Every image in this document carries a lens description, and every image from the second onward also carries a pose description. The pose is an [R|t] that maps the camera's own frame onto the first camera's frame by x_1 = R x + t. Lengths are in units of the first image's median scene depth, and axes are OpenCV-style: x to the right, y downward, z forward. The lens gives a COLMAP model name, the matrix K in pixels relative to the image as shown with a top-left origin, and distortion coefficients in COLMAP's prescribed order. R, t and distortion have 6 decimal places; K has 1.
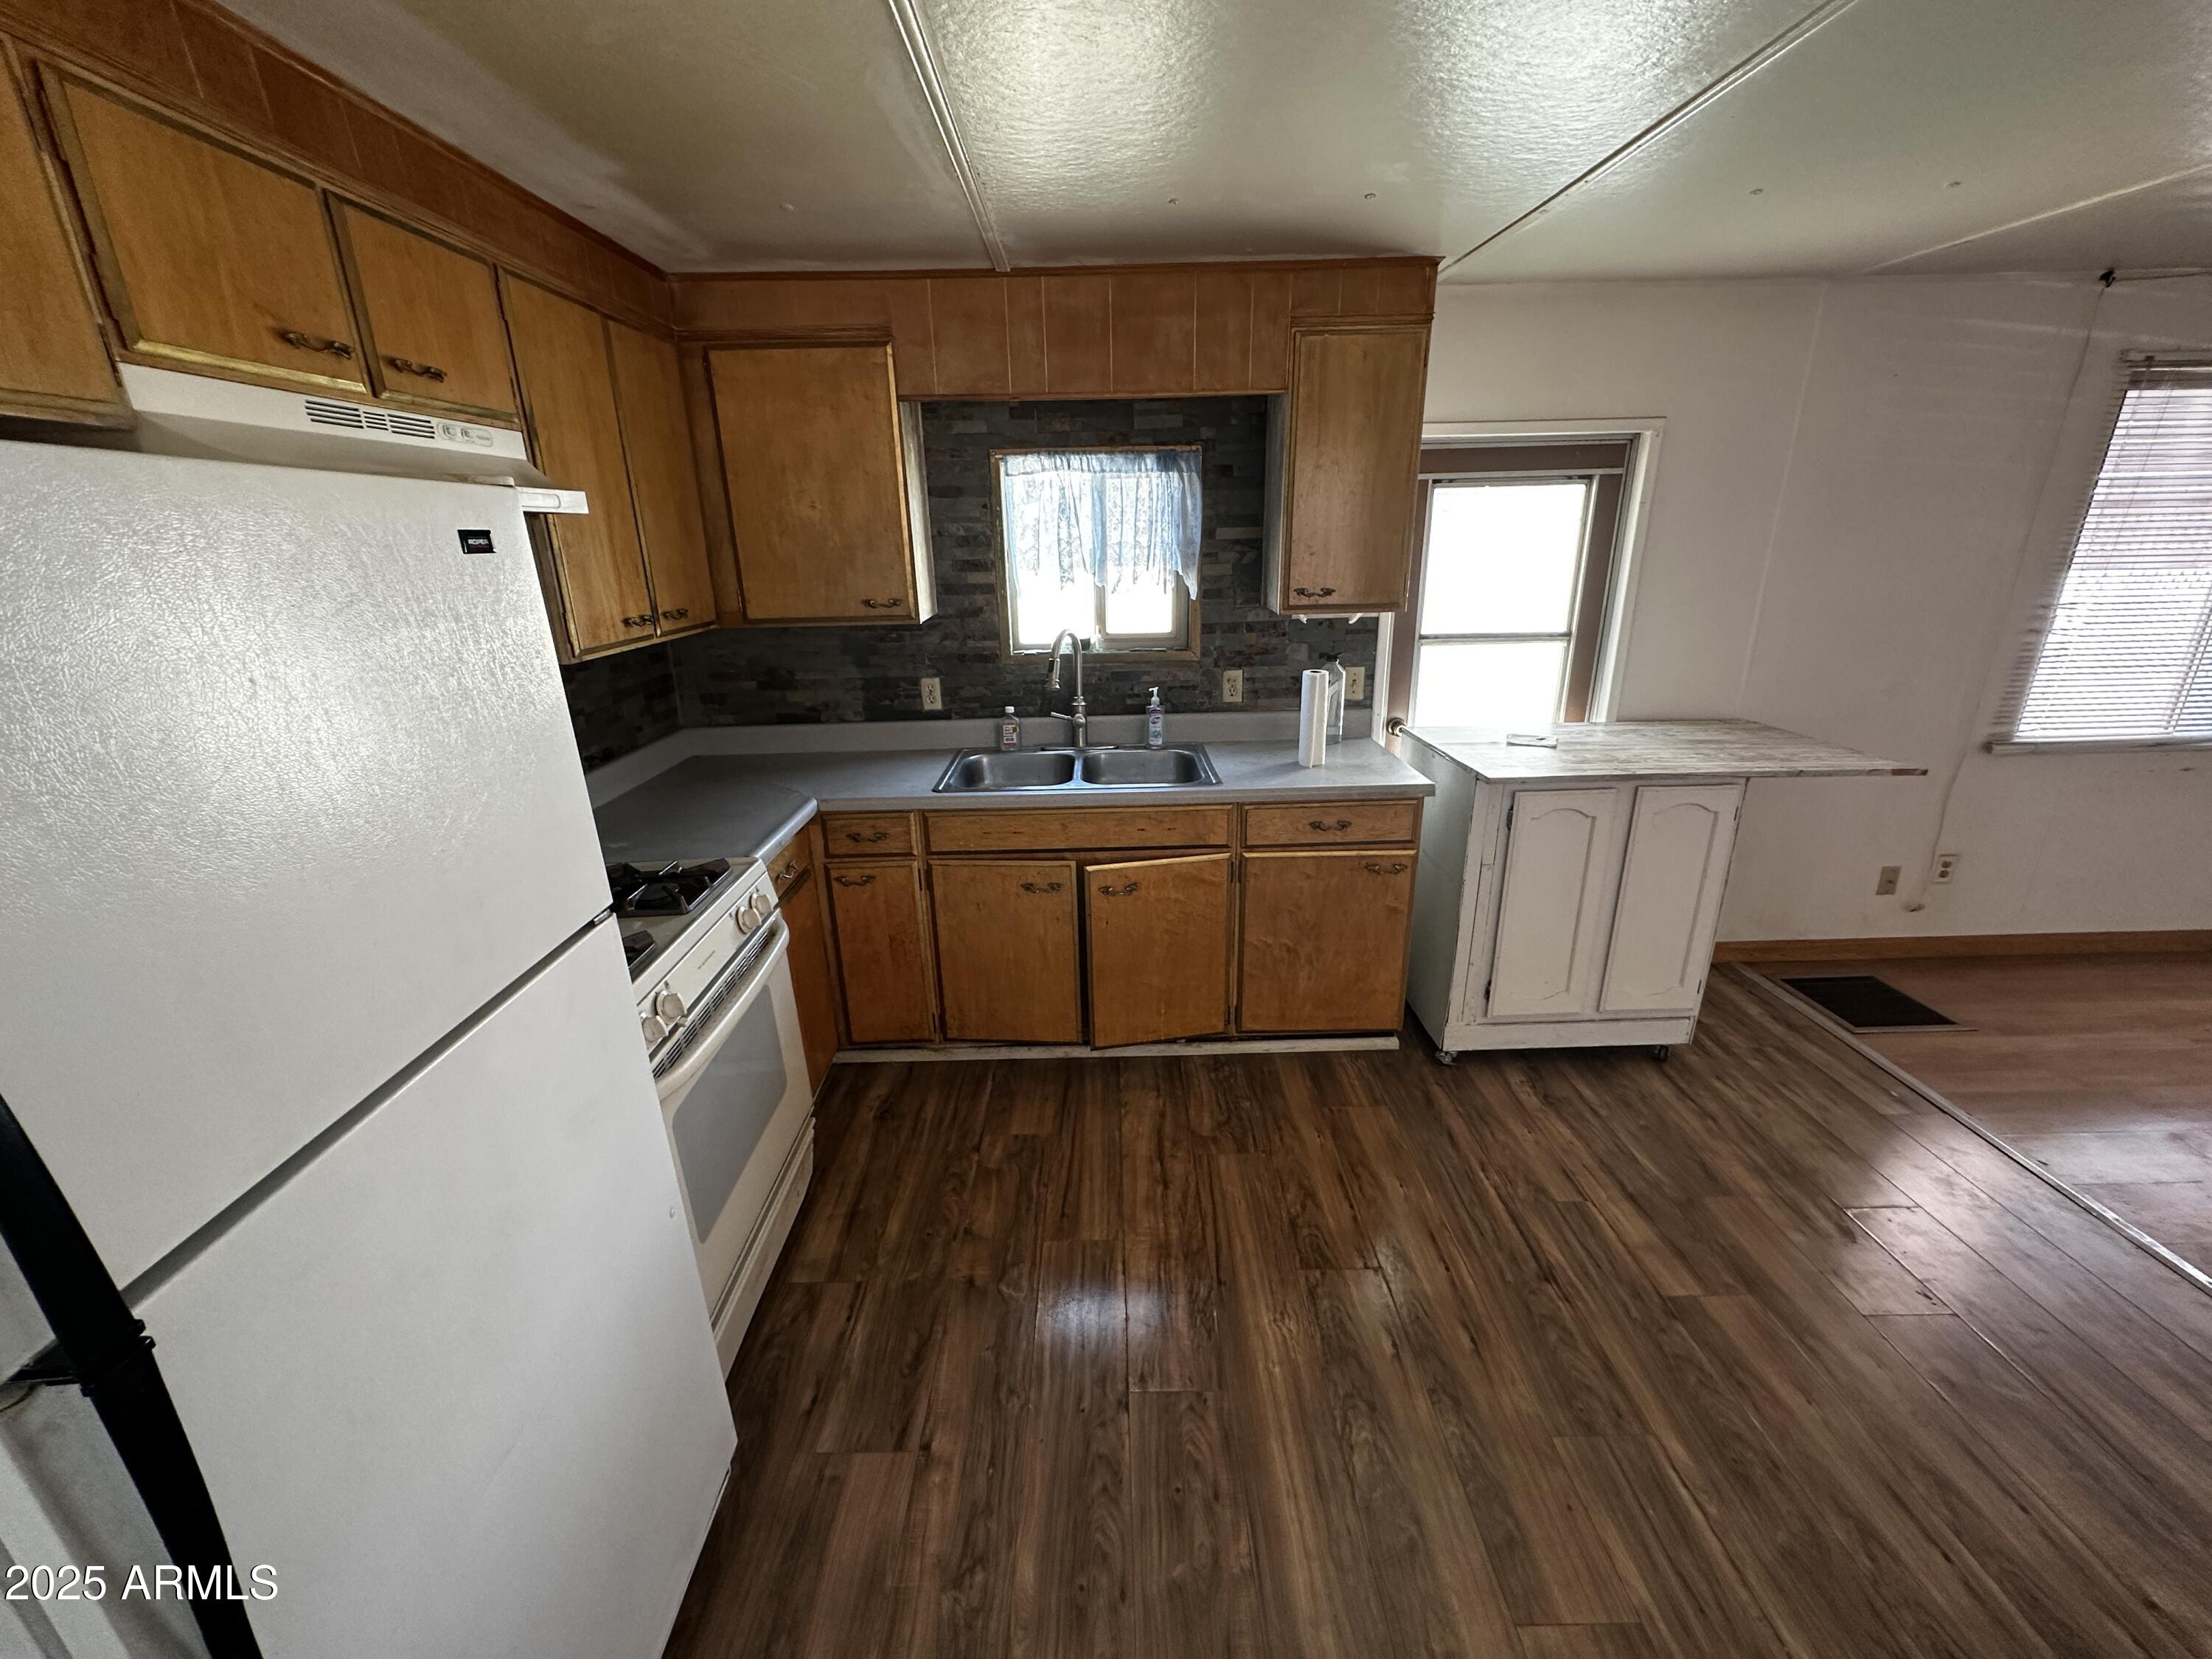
lens RADIAL K [[881.2, 0, 1106.0], [0, 881.2, 829.5], [0, 0, 1]] dist [-0.003916, 0.001060]
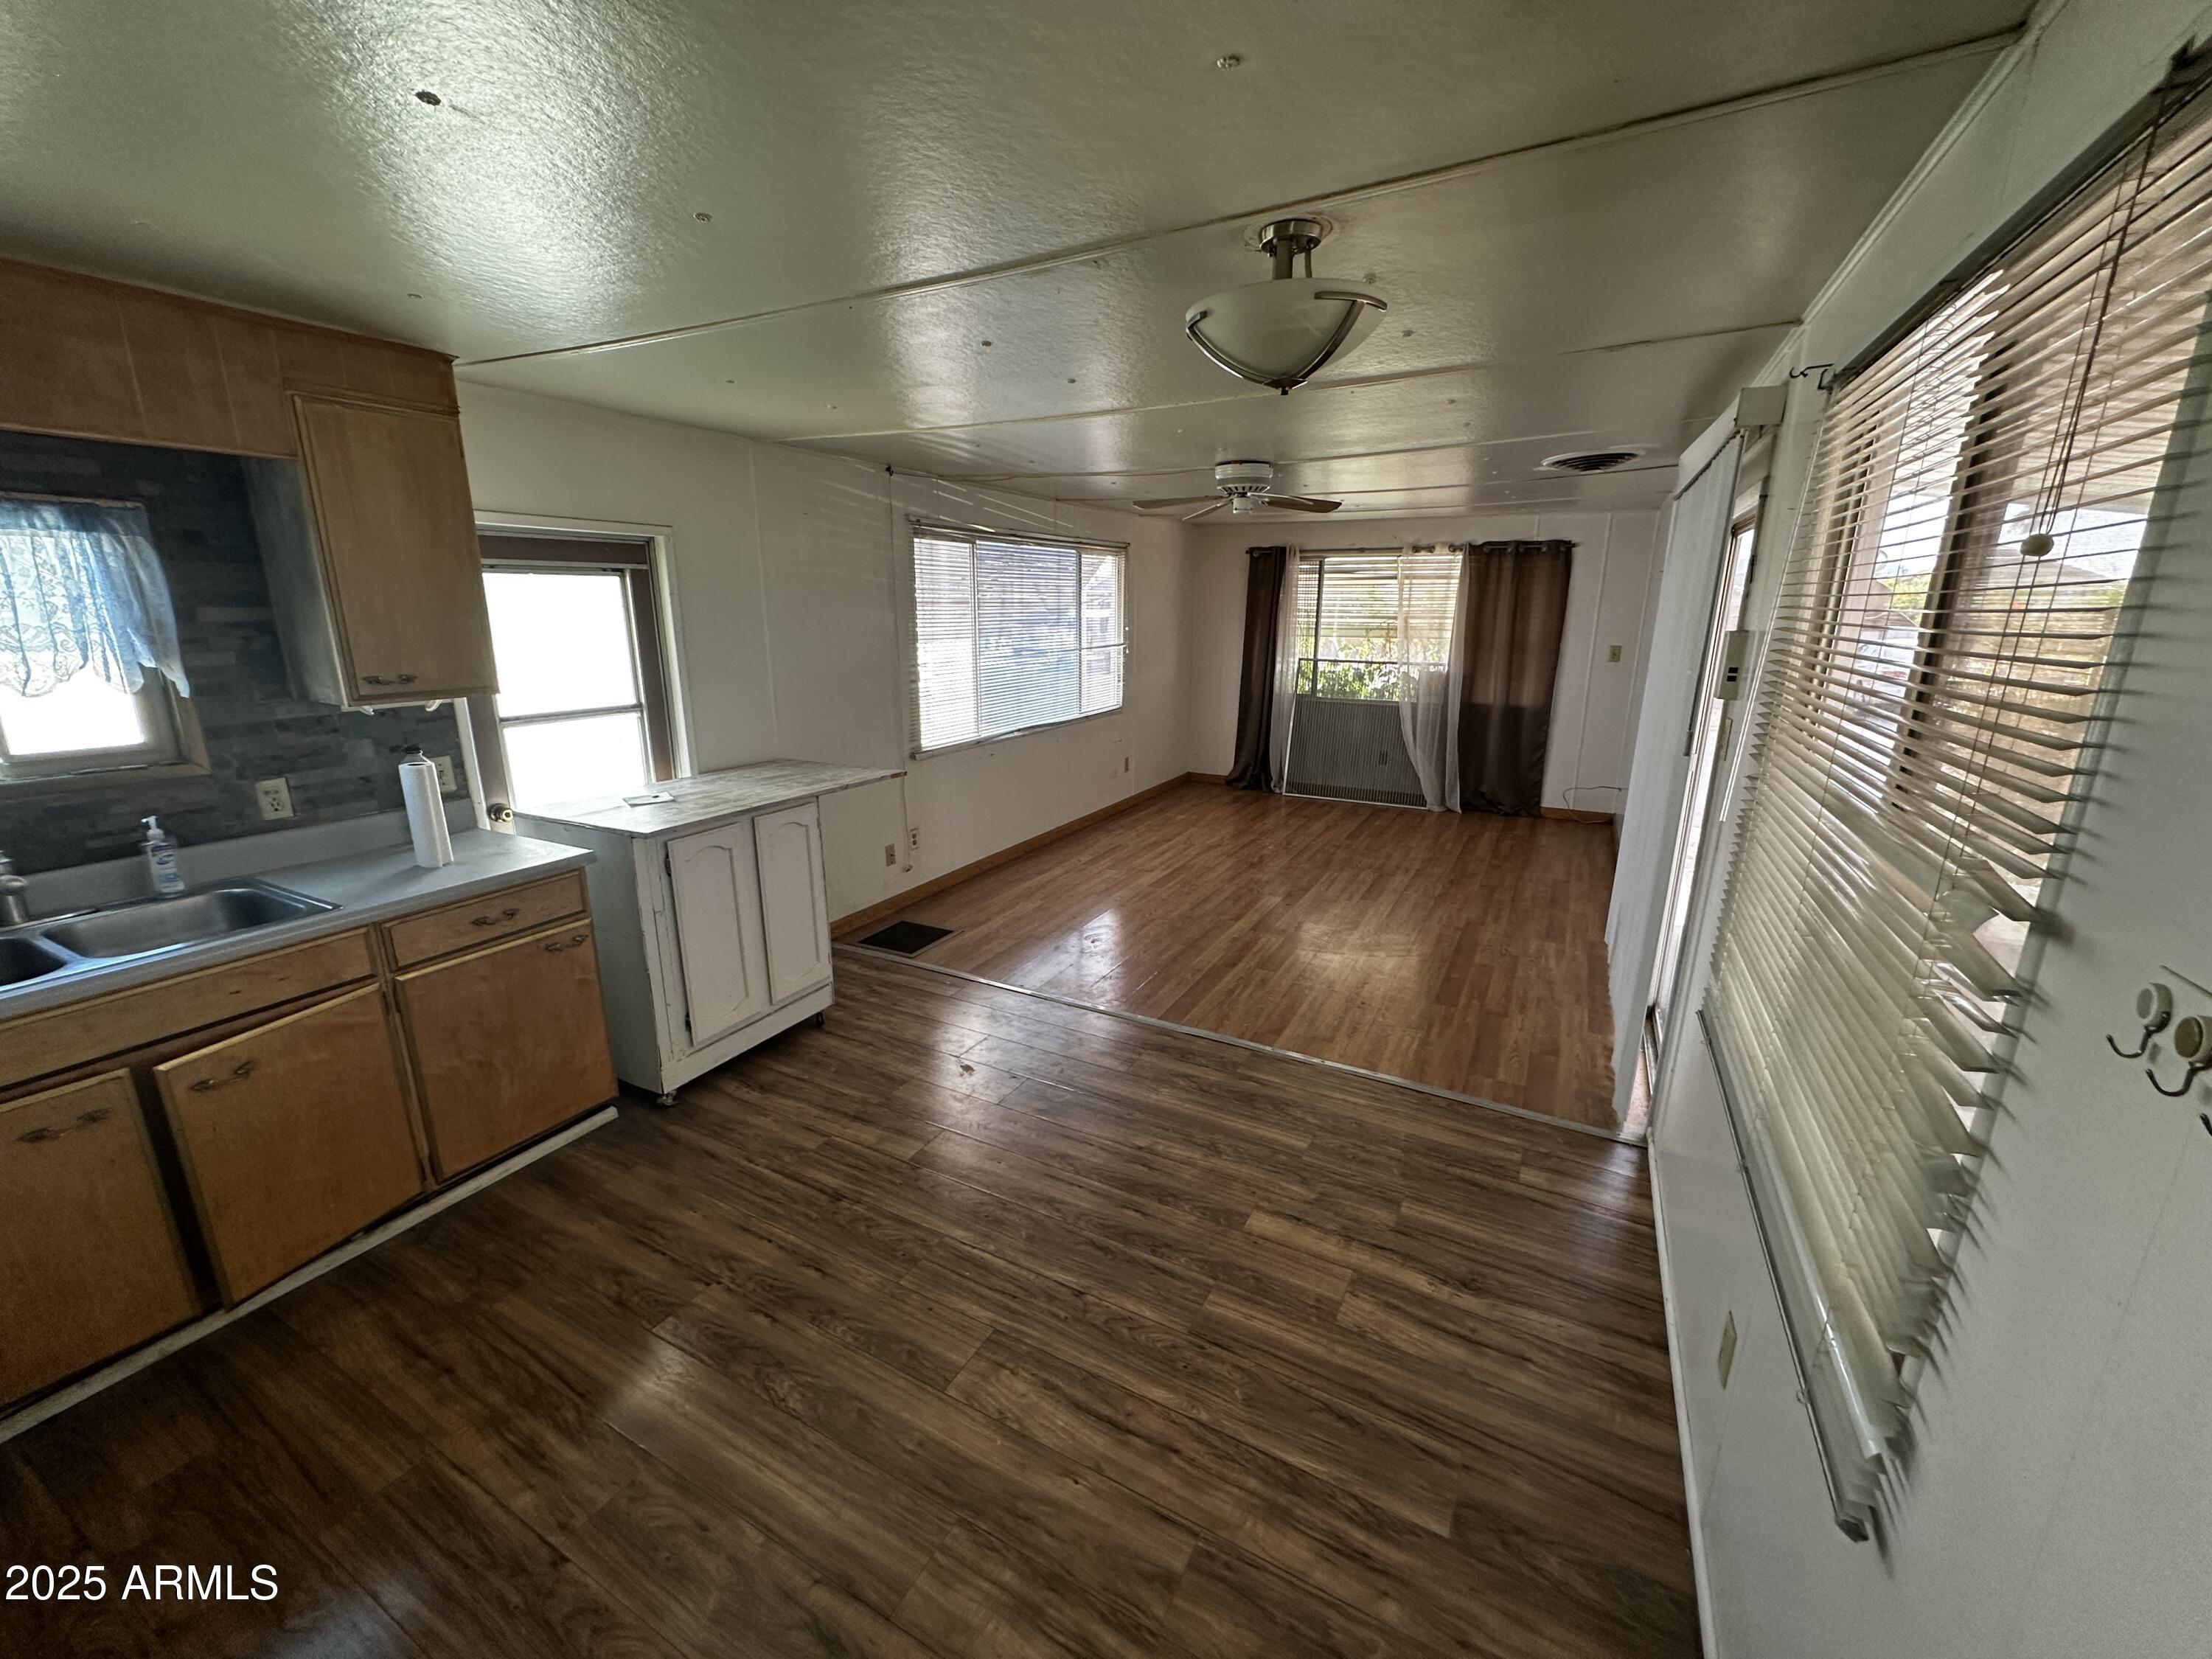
lens RADIAL K [[881.2, 0, 1106.0], [0, 881.2, 829.5], [0, 0, 1]] dist [-0.003916, 0.001060]
pose [[0.472715, -0.195507, 0.859254, -0.217650], [0.266928, 0.961037, 0.071816, 0.010586], [-0.839815, 0.195410, 0.506483, -0.047630]]
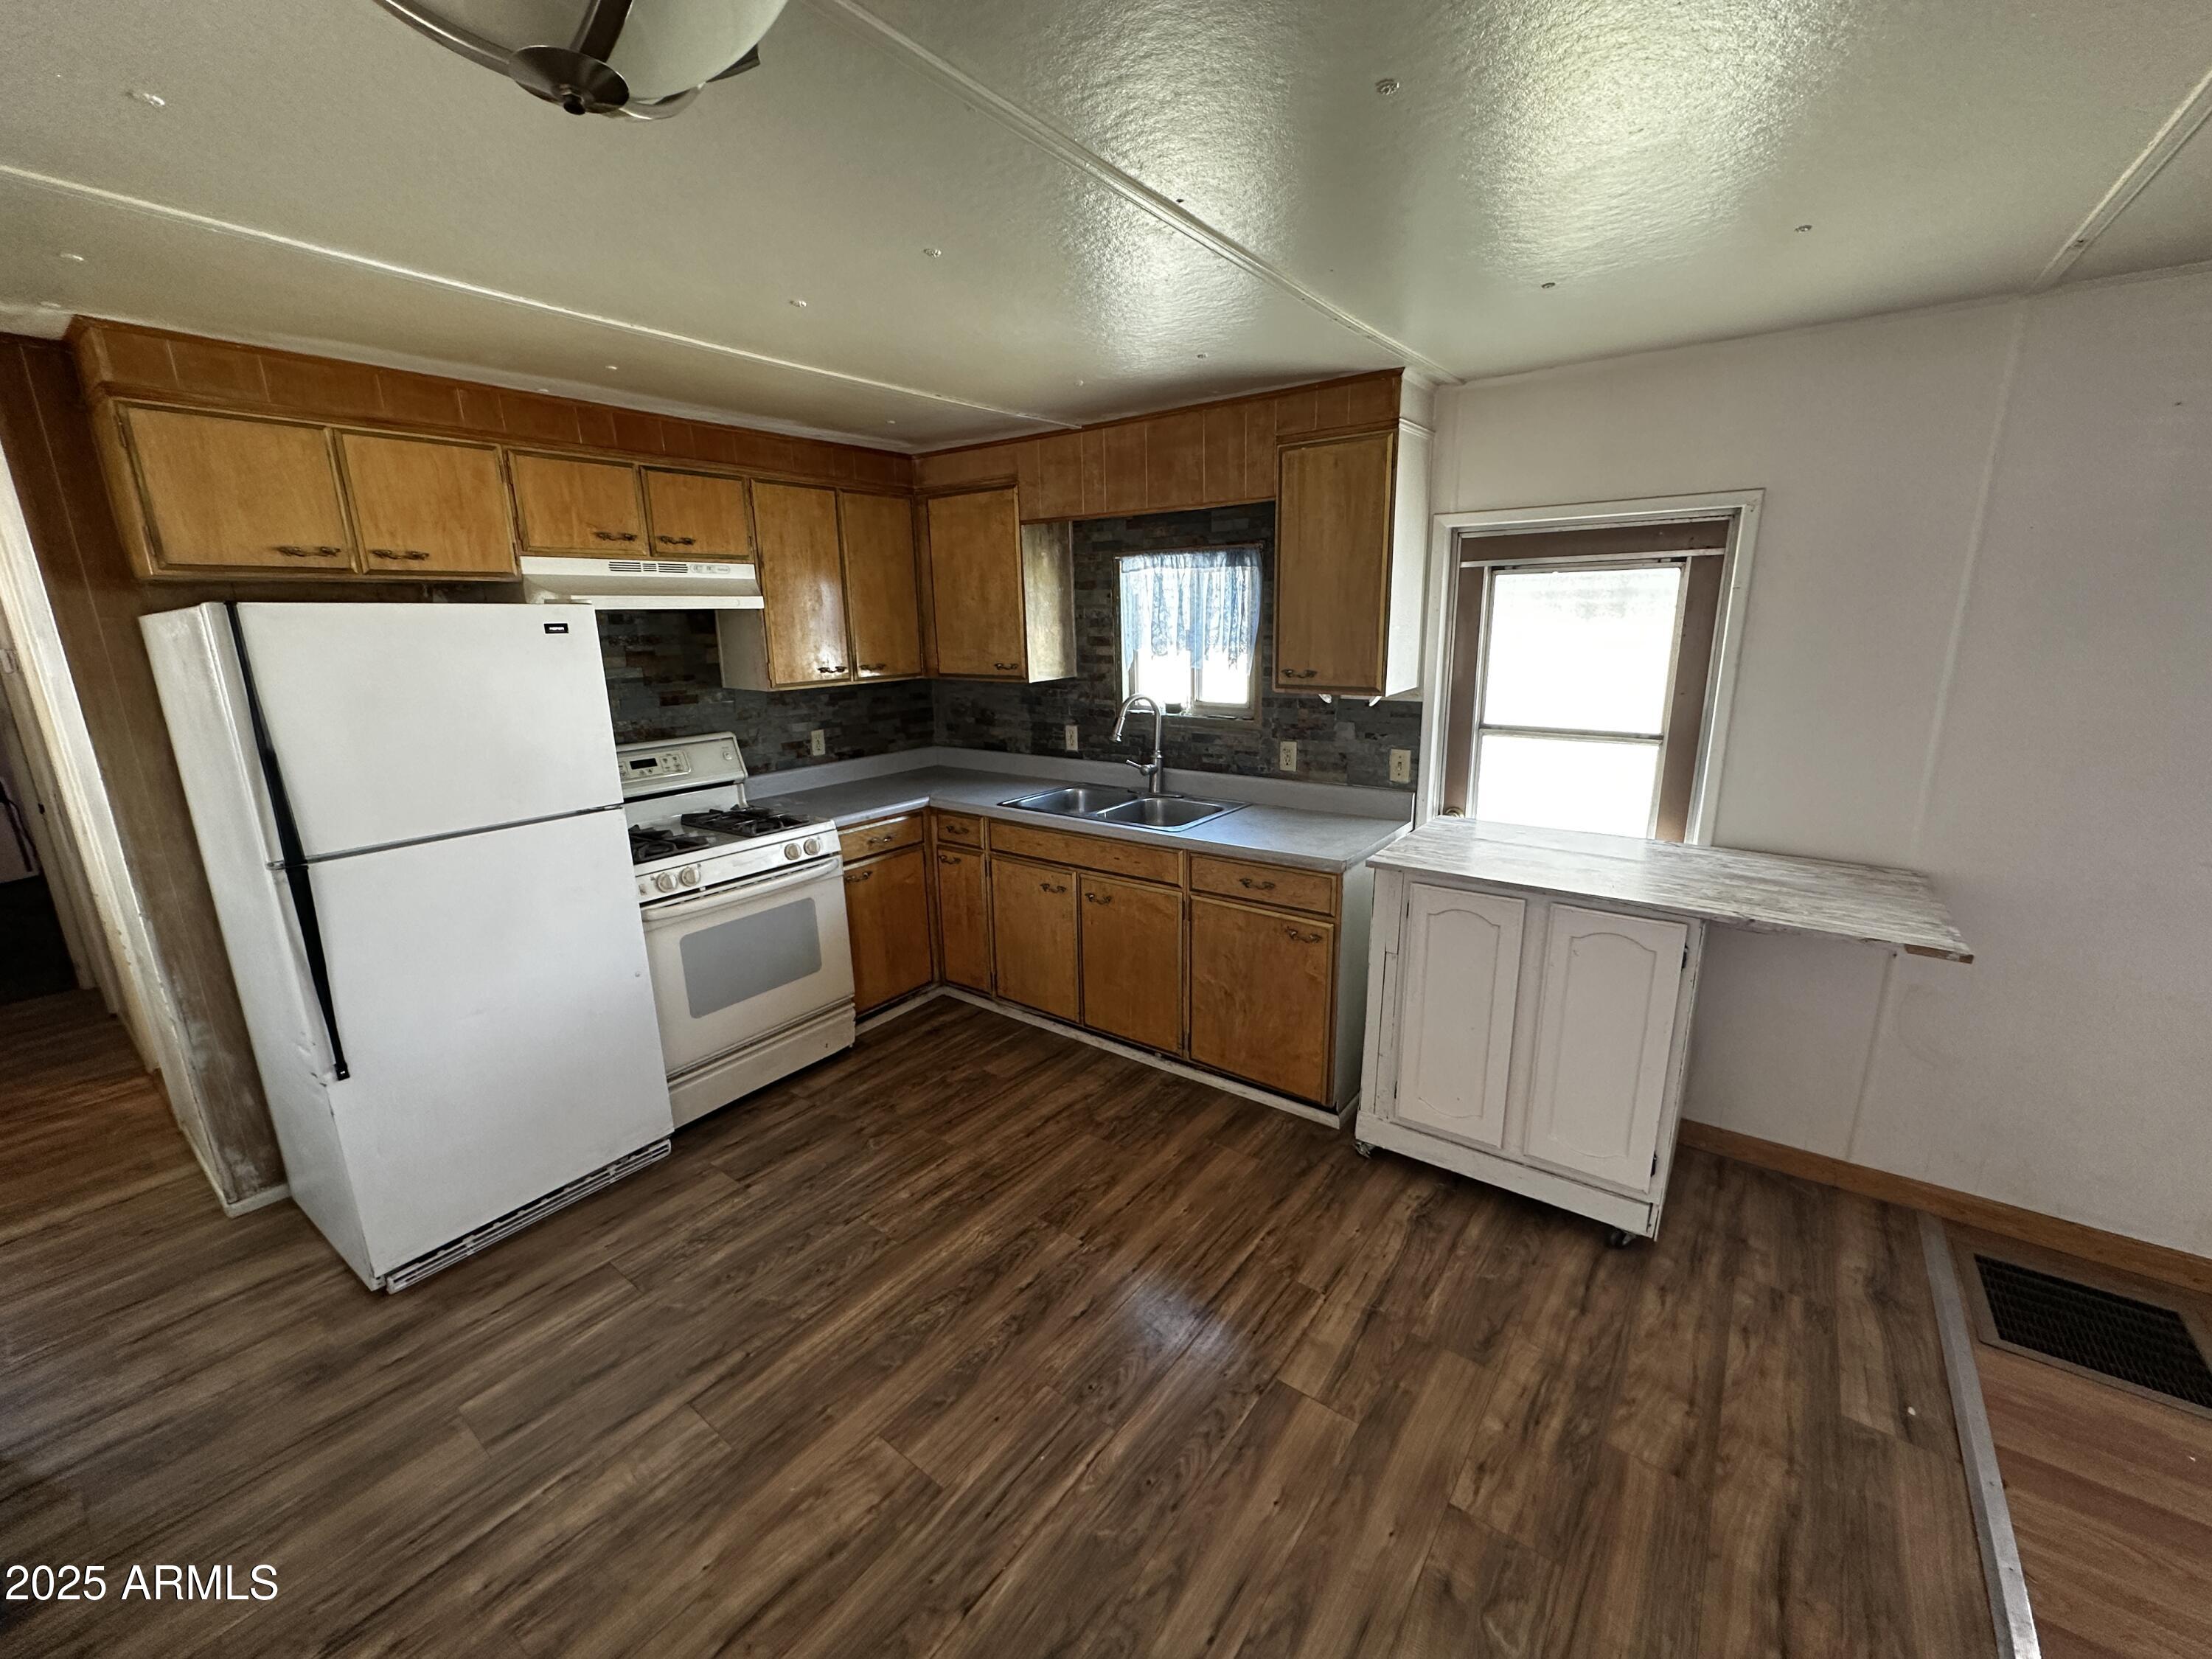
lens RADIAL K [[881.2, 0, 1106.0], [0, 881.2, 829.5], [0, 0, 1]] dist [-0.003916, 0.001060]
pose [[0.794946, 0.151311, -0.587508, 0.694258], [-0.193290, 0.981102, -0.008858, -0.023871], [0.575065, 0.120601, 0.809170, 0.005189]]
